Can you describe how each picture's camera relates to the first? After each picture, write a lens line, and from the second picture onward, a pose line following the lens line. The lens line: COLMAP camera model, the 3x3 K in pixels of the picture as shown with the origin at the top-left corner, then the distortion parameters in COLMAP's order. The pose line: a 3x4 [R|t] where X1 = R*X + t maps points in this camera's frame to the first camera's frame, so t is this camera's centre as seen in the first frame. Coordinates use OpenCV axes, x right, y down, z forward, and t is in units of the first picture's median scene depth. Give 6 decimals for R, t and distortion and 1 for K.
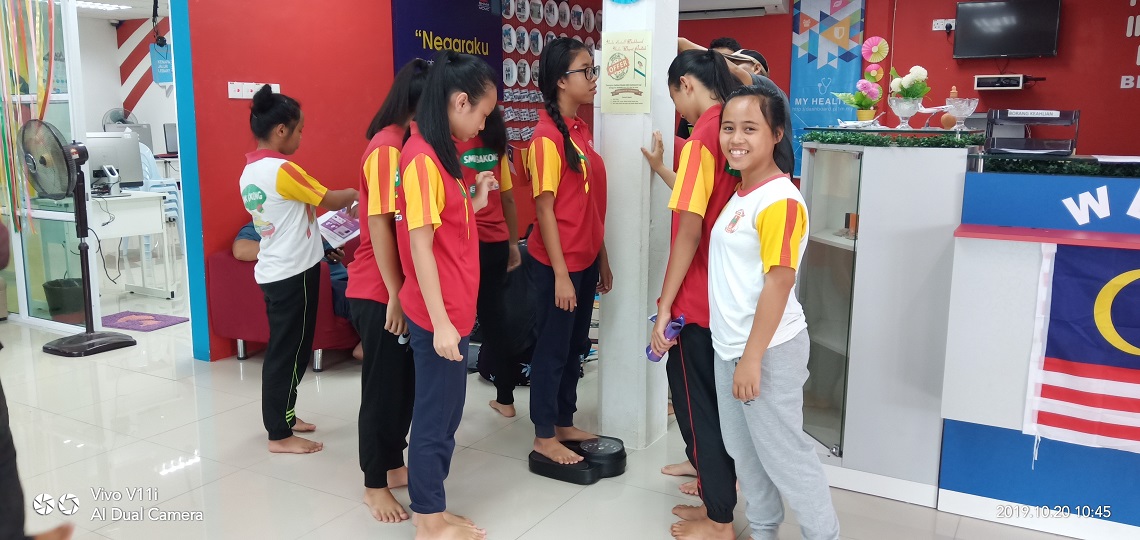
lens RADIAL K [[887.5, 0, 569.9], [0, 887.5, 268.2], [0, 0, 1]] dist [0.029850, -0.071060]
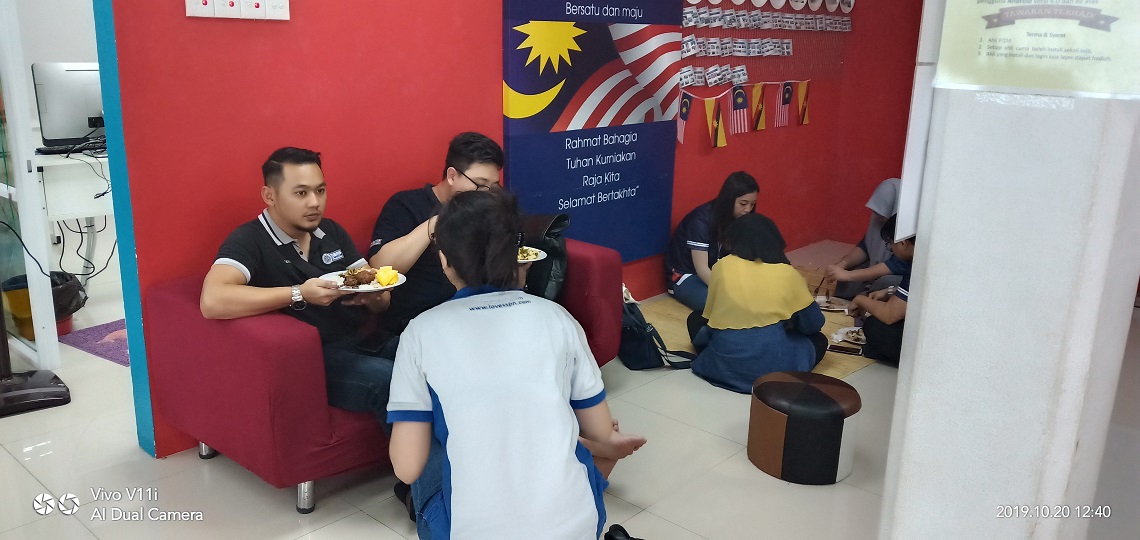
lens RADIAL K [[887.5, 0, 570.7], [0, 887.5, 270.4], [0, 0, 1]] dist [0.029850, -0.071060]
pose [[0.977224, 0.072726, -0.199362, -0.010488], [-0.055103, 0.994180, 0.092571, -0.062524], [0.204934, -0.079477, 0.975544, 0.316076]]
